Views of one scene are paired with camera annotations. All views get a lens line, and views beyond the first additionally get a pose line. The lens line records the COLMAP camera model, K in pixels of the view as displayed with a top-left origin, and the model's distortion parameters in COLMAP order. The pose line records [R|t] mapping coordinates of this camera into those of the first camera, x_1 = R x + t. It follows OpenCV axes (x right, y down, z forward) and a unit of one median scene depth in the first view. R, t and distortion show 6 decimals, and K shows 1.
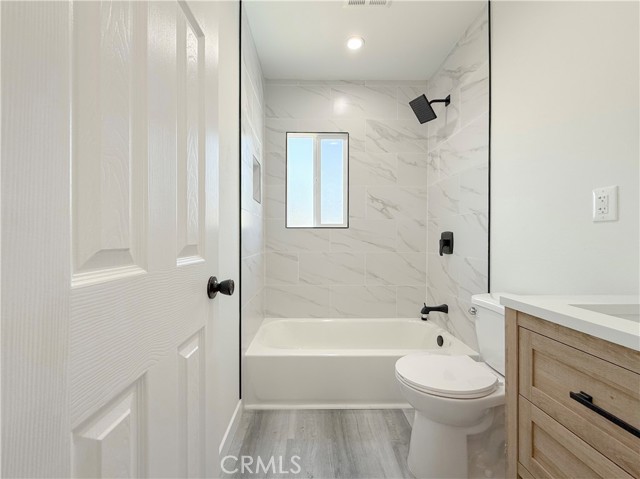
lens RADIAL K [[266.4, 0, 320.0], [0, 266.4, 239.5], [0, 0, 1]] dist [-0.000400, 0.000093]
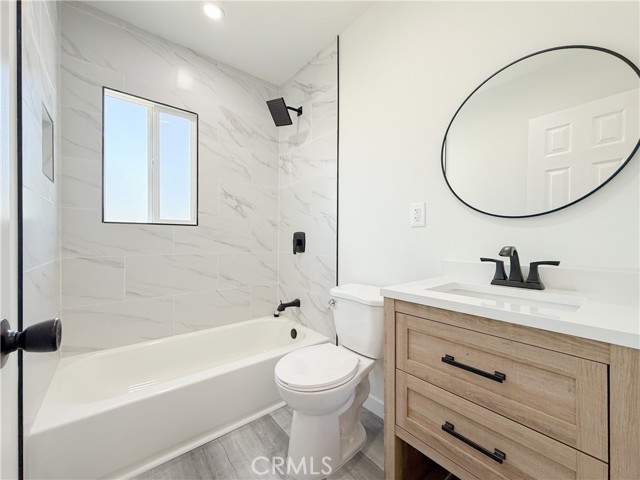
lens RADIAL K [[255.7, 0, 319.0], [0, 255.7, 240.0], [0, 0, 1]] dist [0.000915, 0.000285]
pose [[0.792318, -0.001210, 0.610108, -0.102202], [-0.001750, 0.999989, 0.004257, -0.001230], [-0.610106, -0.004441, 0.792307, 0.132677]]
